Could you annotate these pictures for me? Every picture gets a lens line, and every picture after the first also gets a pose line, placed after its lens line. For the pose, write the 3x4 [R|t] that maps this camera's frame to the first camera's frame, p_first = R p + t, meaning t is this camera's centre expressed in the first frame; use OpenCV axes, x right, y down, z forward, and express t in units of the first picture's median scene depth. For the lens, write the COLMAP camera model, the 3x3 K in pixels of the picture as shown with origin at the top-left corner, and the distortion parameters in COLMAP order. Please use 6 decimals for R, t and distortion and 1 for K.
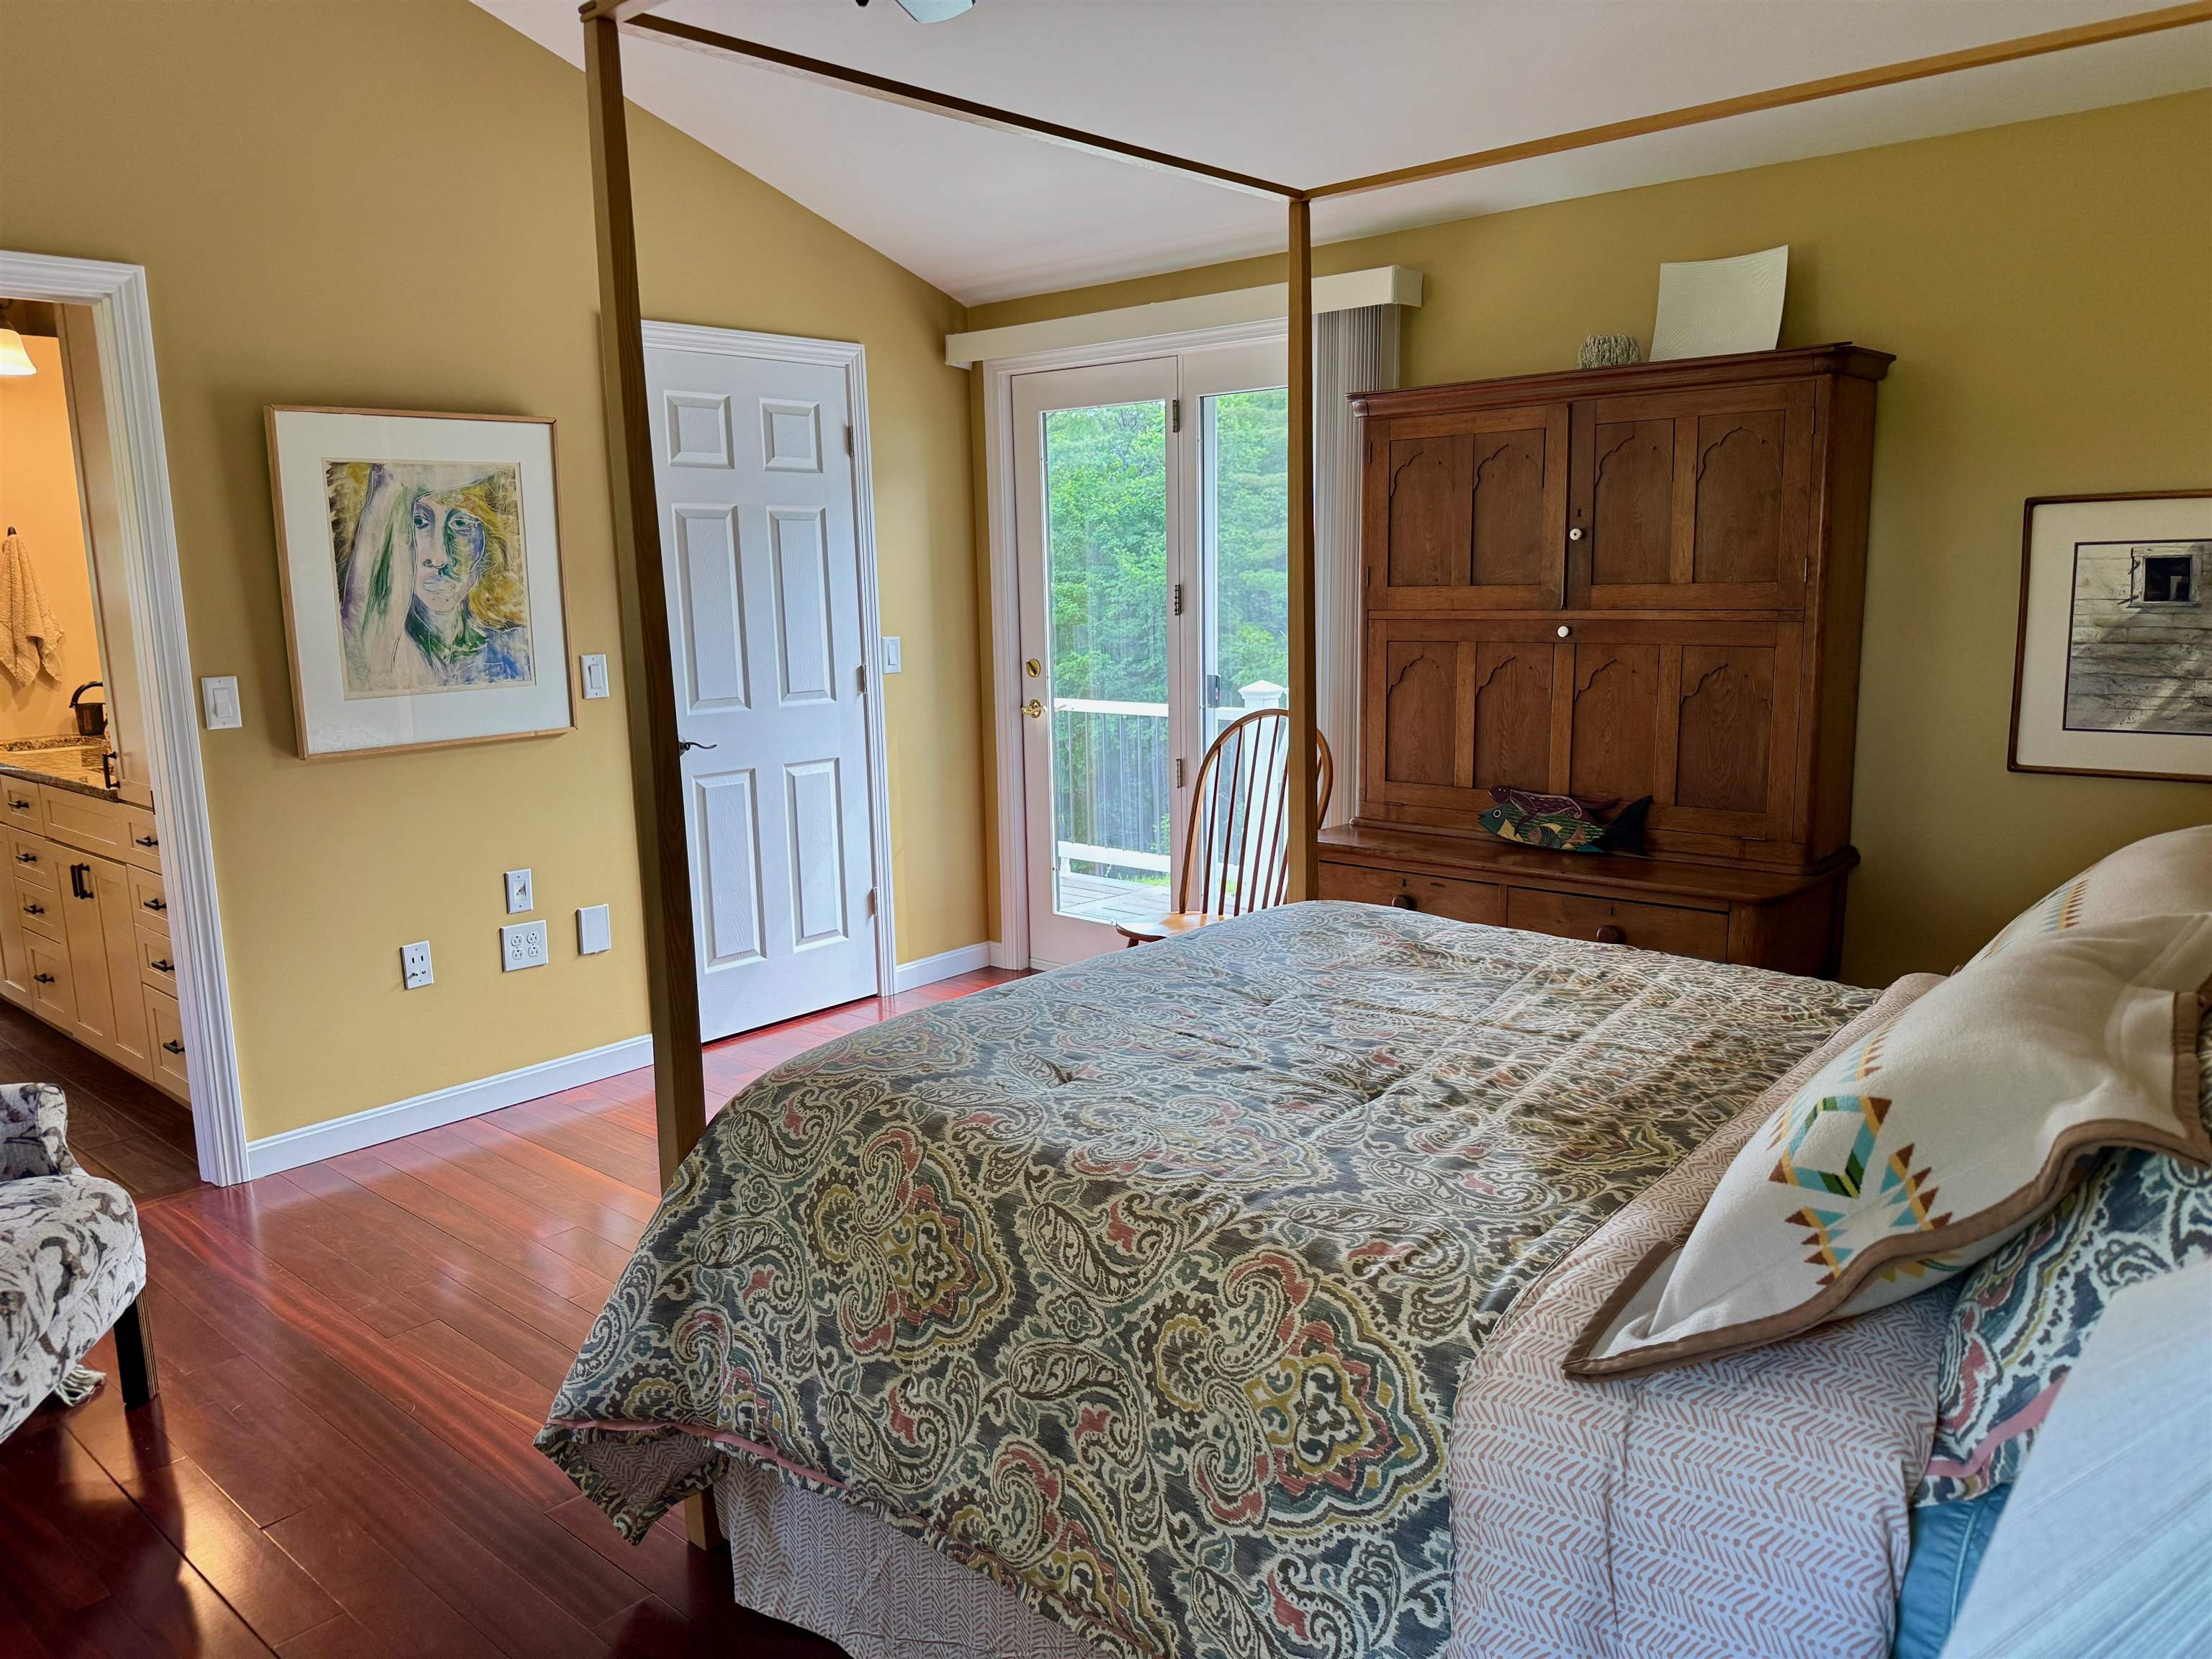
lens RADIAL K [[1546.5, 0, 1101.9], [0, 1546.5, 835.3], [0, 0, 1]] dist [-0.000353, -0.002444]
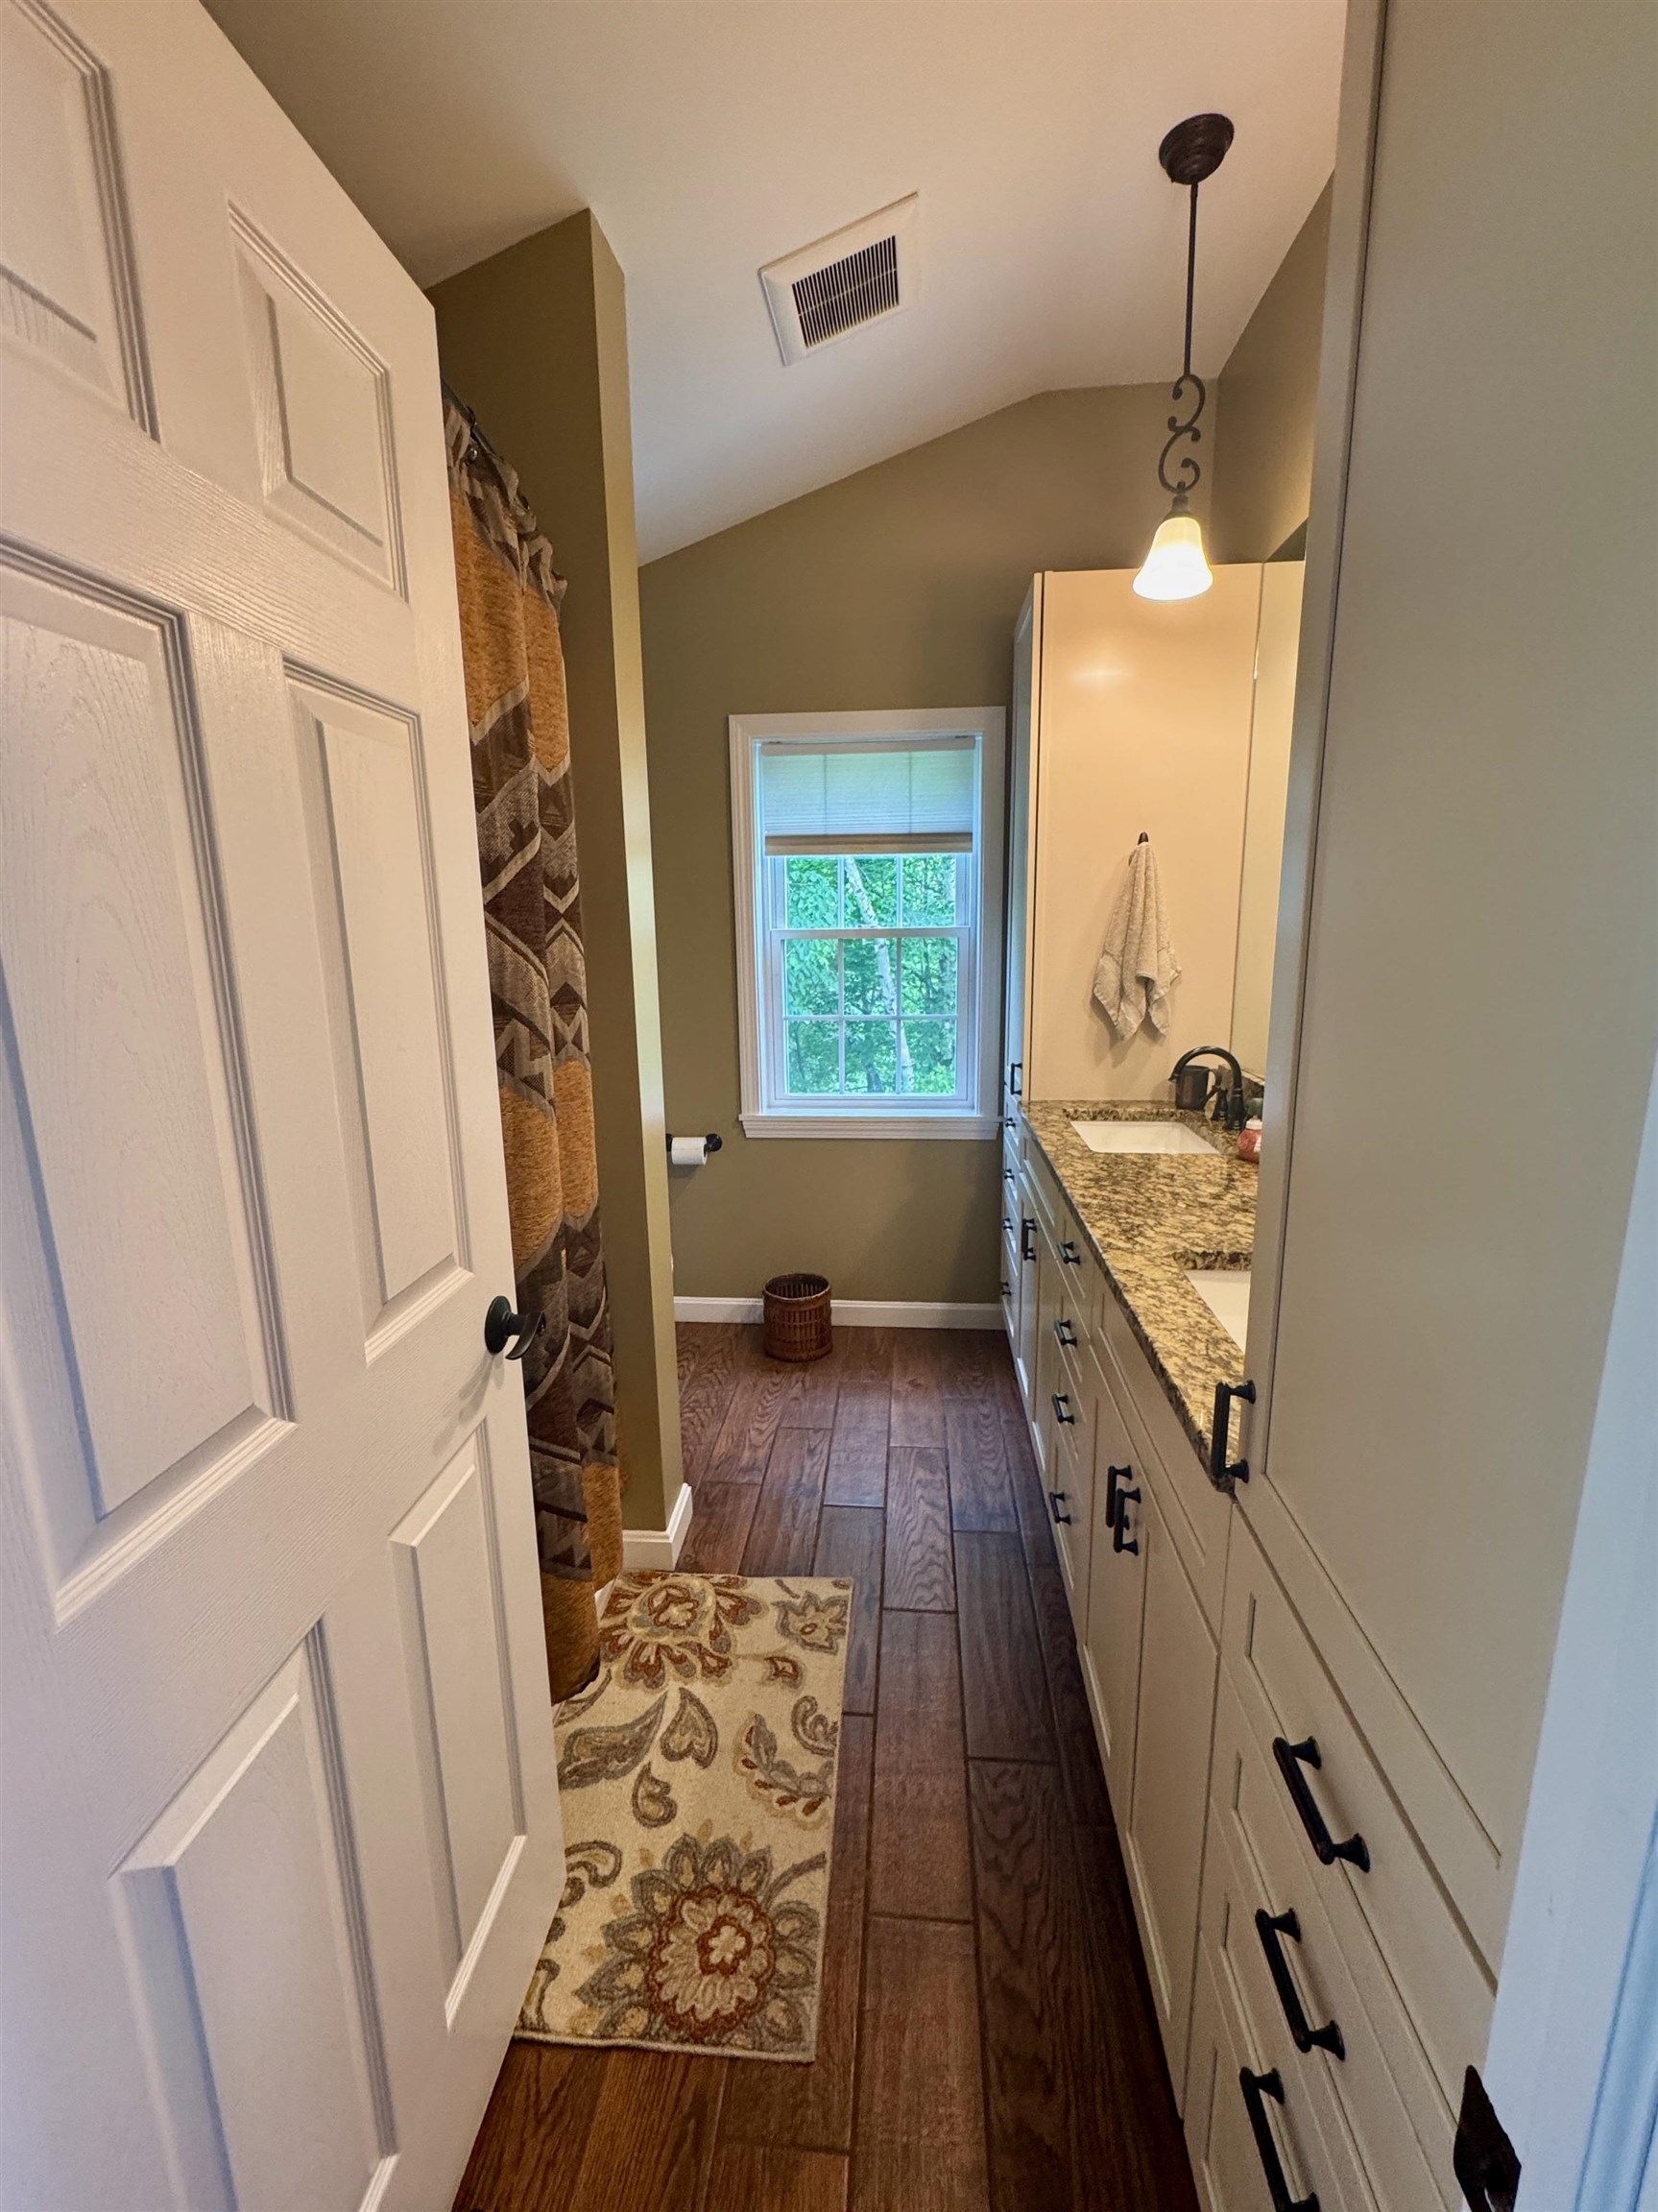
lens RADIAL K [[895.3, 0, 832.2], [0, 895.3, 1099.6], [0, 0, 1]] dist [-0.001079, -0.000008]
pose [[0.582491, 0.169402, -0.794989, -0.405828], [-0.137313, 0.984493, 0.109172, -0.092725], [0.801155, 0.045571, 0.596719, 0.595435]]
